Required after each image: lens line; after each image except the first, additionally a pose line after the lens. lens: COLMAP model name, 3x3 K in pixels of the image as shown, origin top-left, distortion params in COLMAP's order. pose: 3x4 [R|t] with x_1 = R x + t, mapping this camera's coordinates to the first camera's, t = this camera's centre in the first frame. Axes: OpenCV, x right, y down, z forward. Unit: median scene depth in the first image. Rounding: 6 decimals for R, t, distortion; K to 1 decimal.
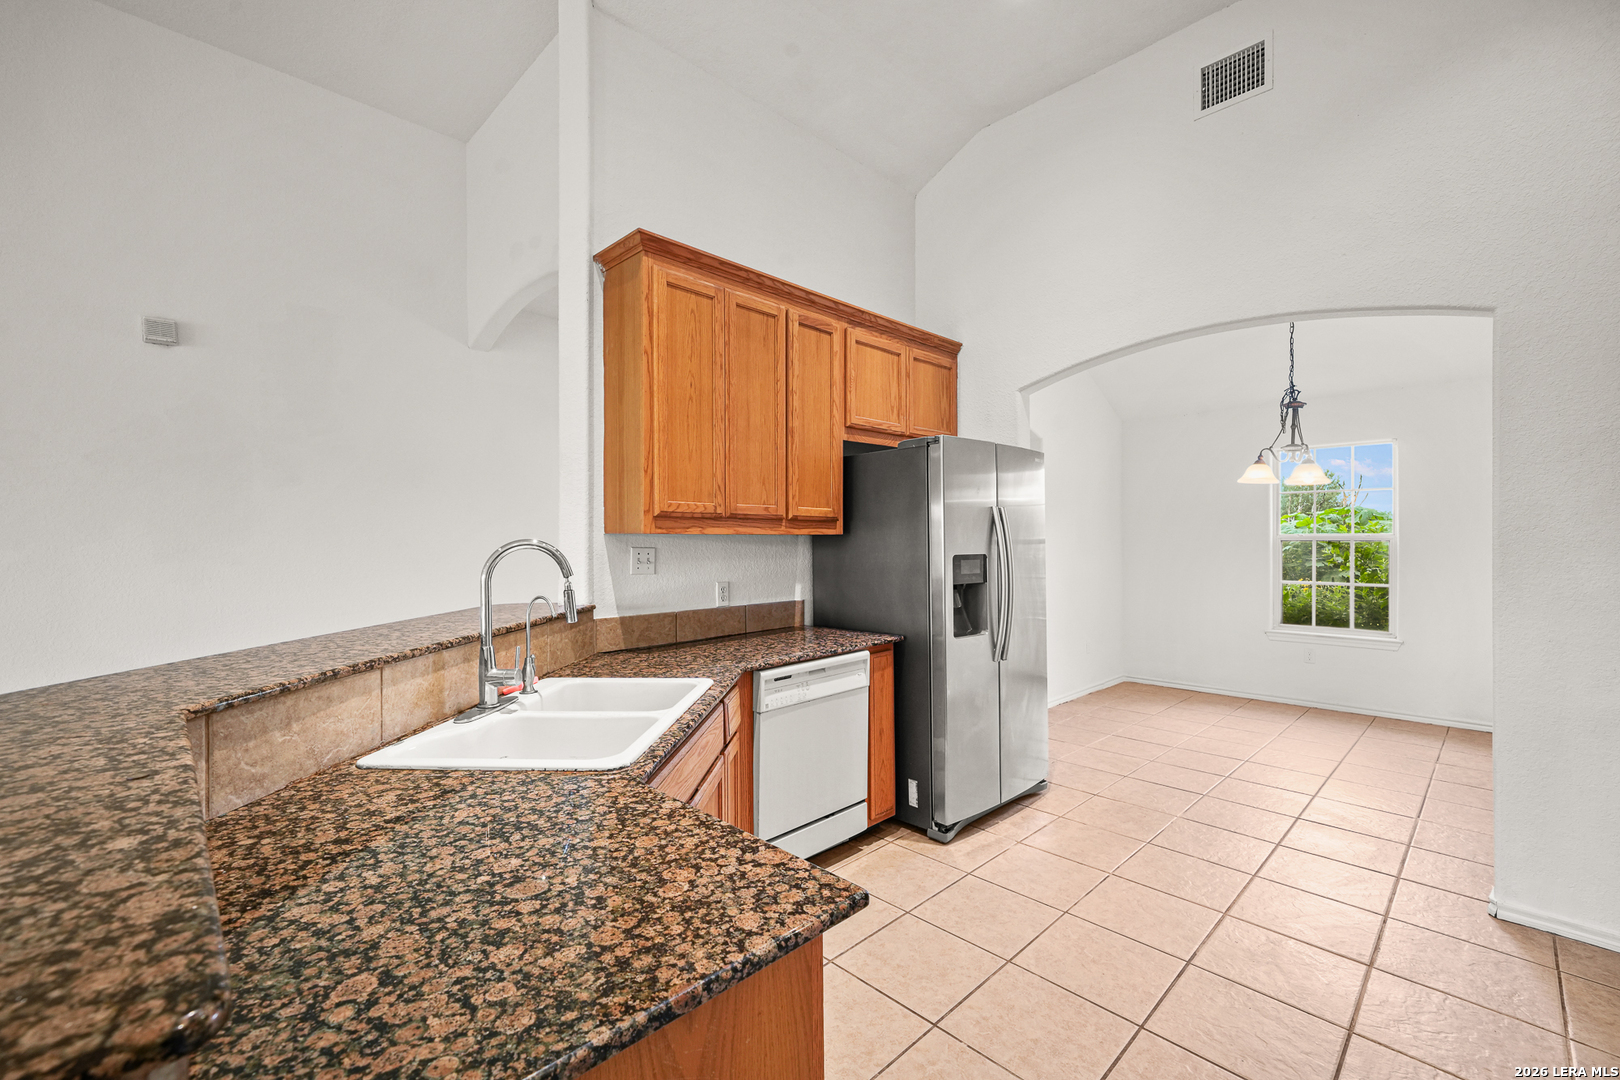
lens RADIAL K [[694.9, 0, 807.4], [0, 694.9, 540.1], [0, 0, 1]] dist [0.005061, 0.000409]
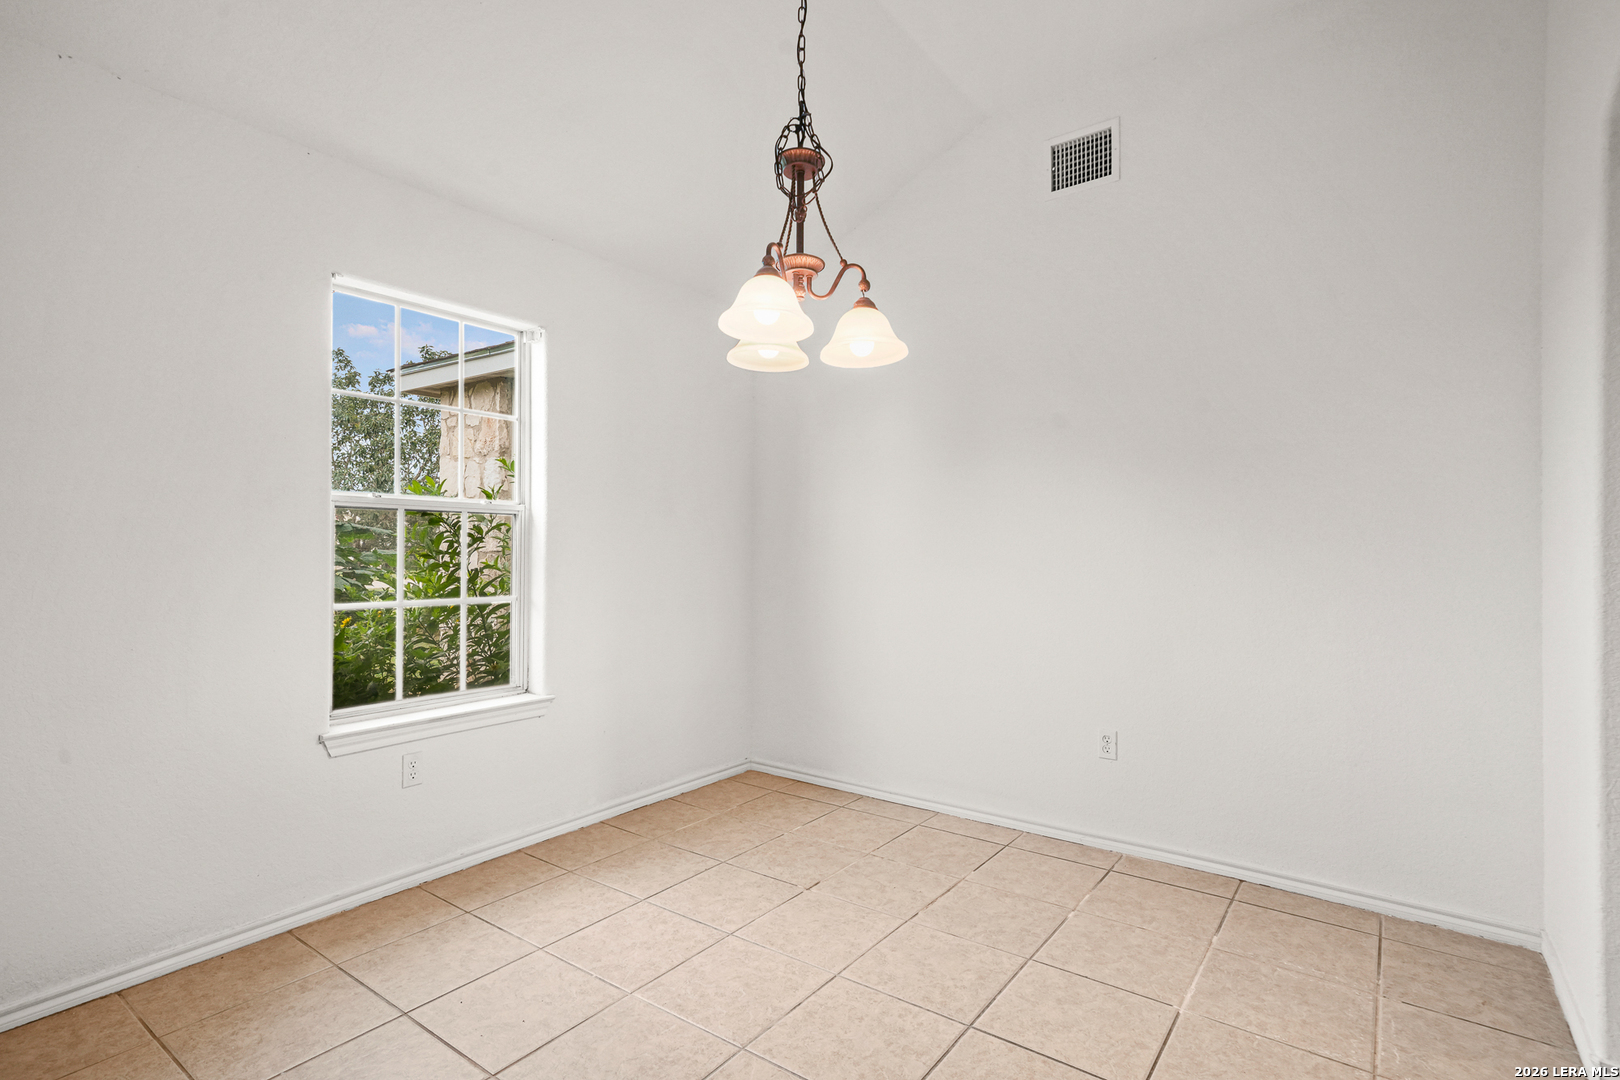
lens RADIAL K [[784.2, 0, 808.6], [0, 784.2, 538.3], [0, 0, 1]] dist [0.018323, 0.001135]
pose [[-0.154408, 0.023062, 0.987738, 0.260178], [-0.004818, 0.999698, -0.024094, 0.042445], [-0.987995, -0.008479, -0.154250, 1.137399]]
